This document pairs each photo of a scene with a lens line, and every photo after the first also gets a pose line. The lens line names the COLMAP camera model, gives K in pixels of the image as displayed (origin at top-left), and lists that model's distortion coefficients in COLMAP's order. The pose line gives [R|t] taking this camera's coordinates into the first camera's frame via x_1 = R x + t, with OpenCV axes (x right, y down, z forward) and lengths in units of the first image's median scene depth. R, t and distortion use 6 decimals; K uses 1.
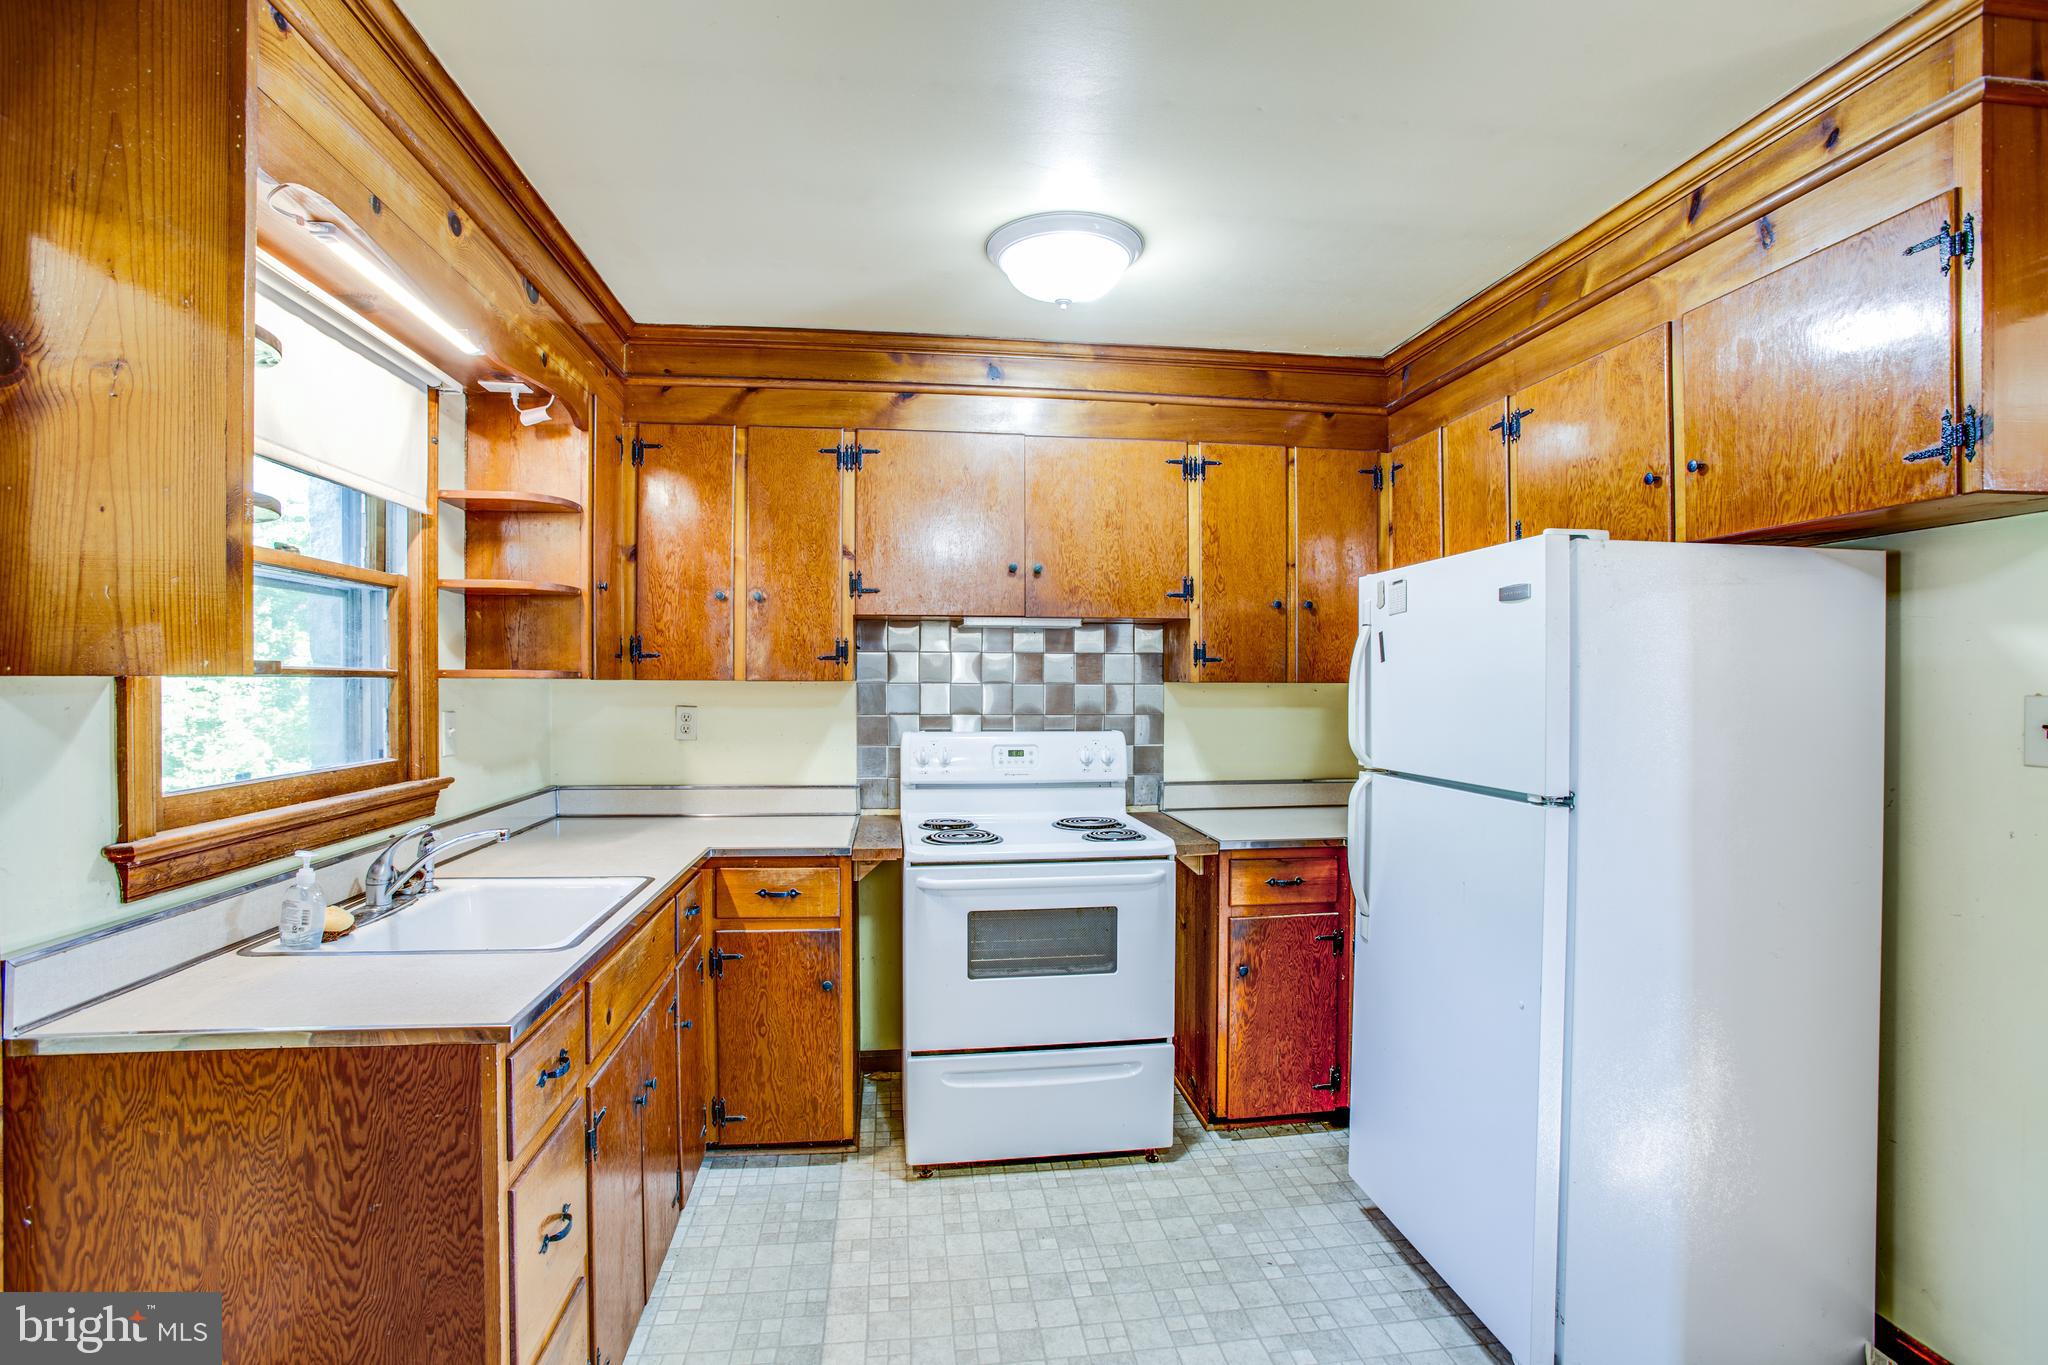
lens RADIAL K [[982.4, 0, 1024.0], [0, 982.4, 682.5], [0, 0, 1]] dist [-0.091311, 0.064454]
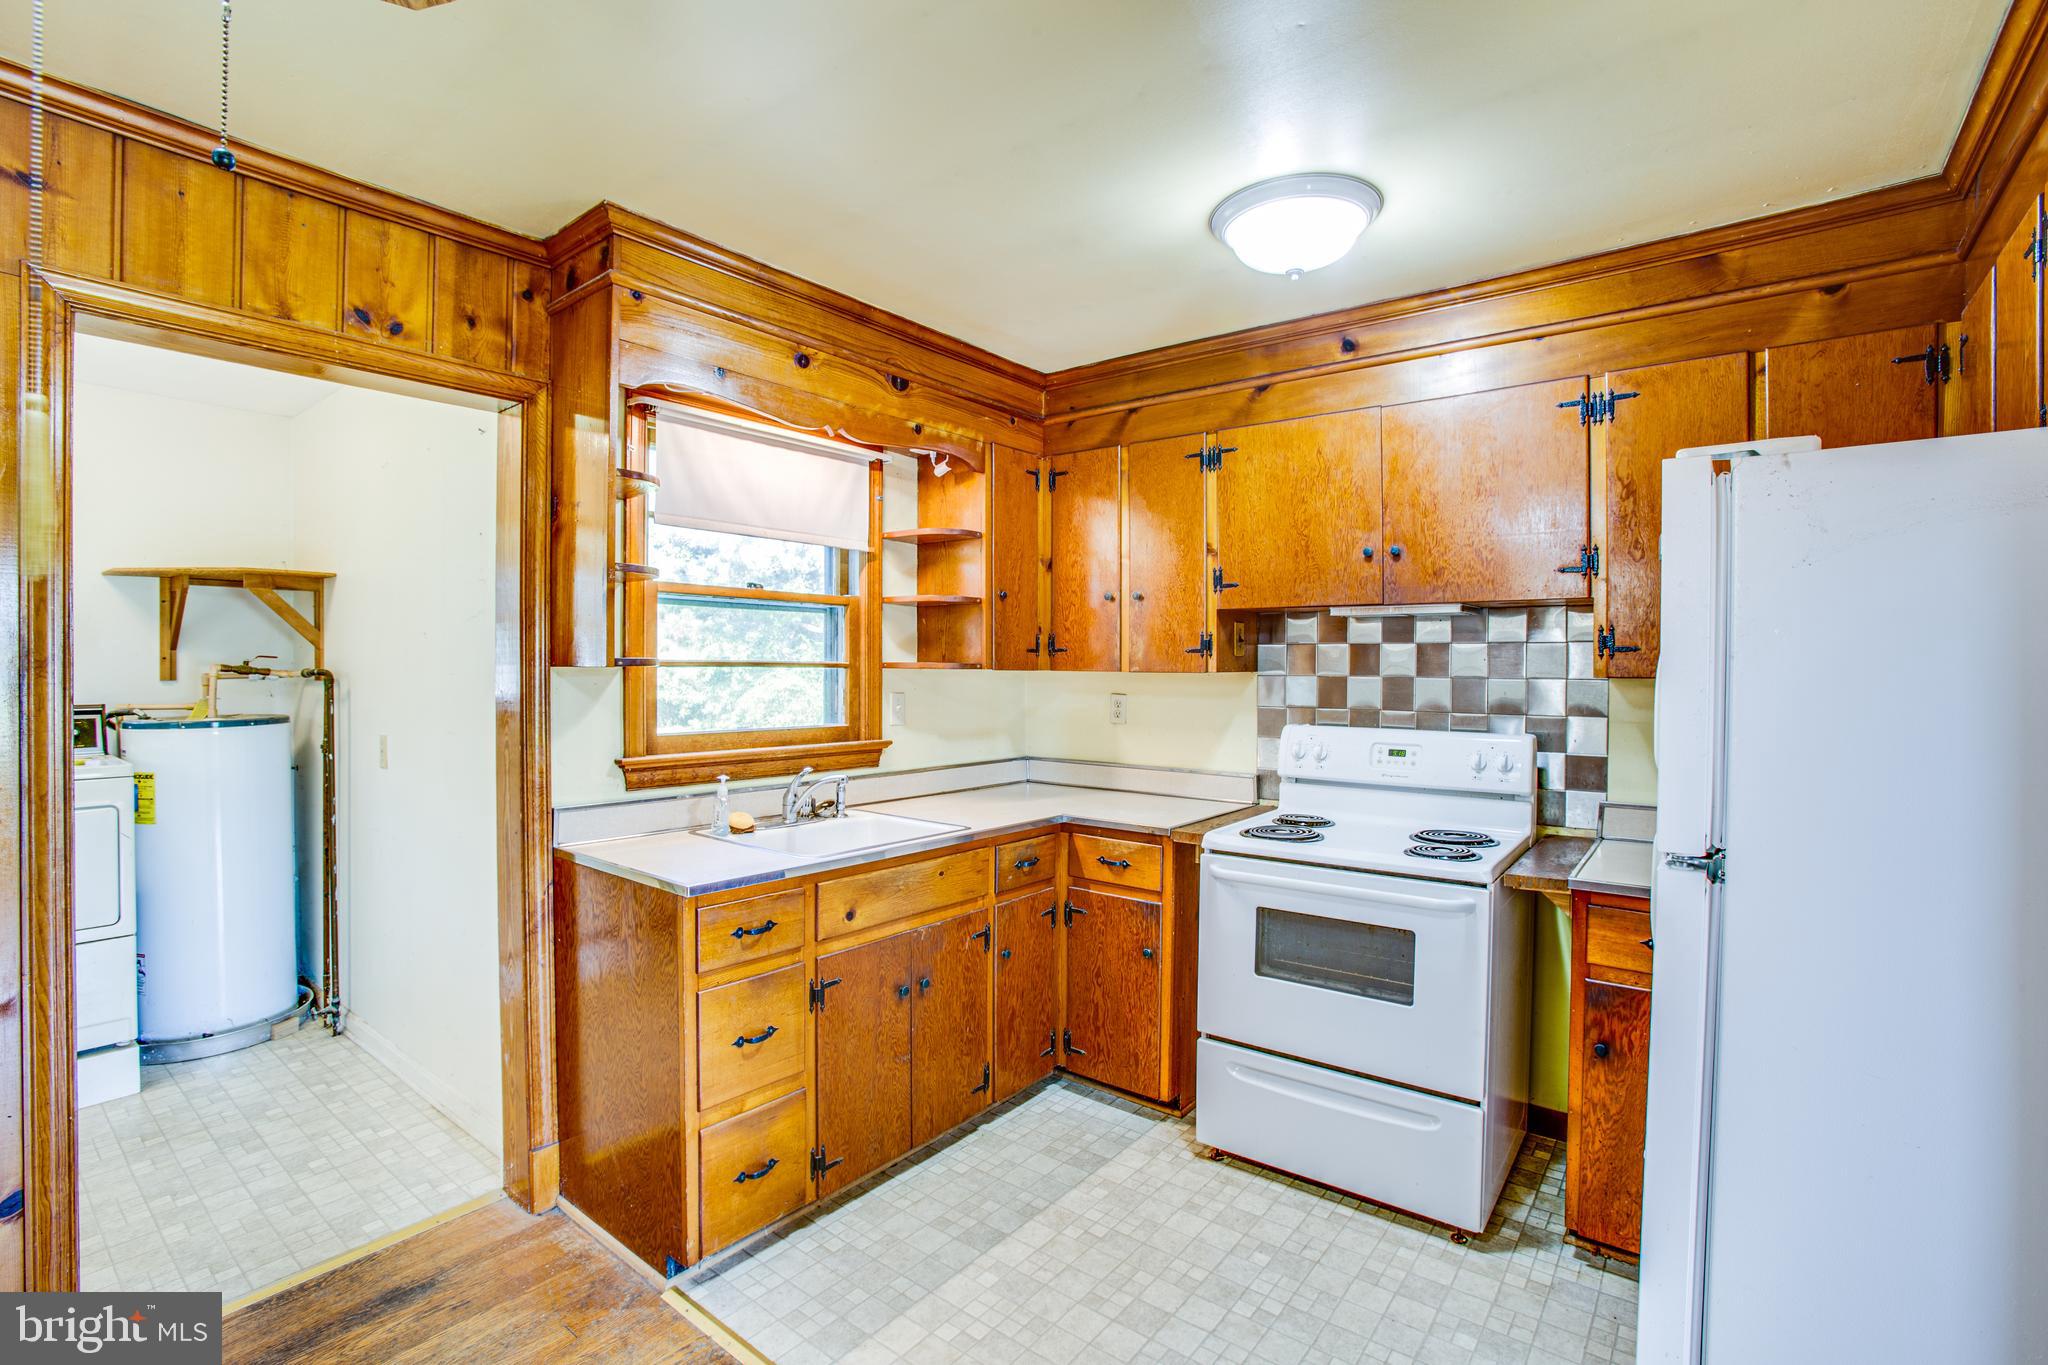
lens RADIAL K [[986.5, 0, 1006.3], [0, 986.5, 675.1], [0, 0, 1]] dist [-0.082789, 0.046993]
pose [[0.679777, 0.009903, -0.733352, 0.484263], [-0.007545, 0.999950, 0.006509, -0.004626], [0.733380, 0.001108, 0.679818, 0.137856]]
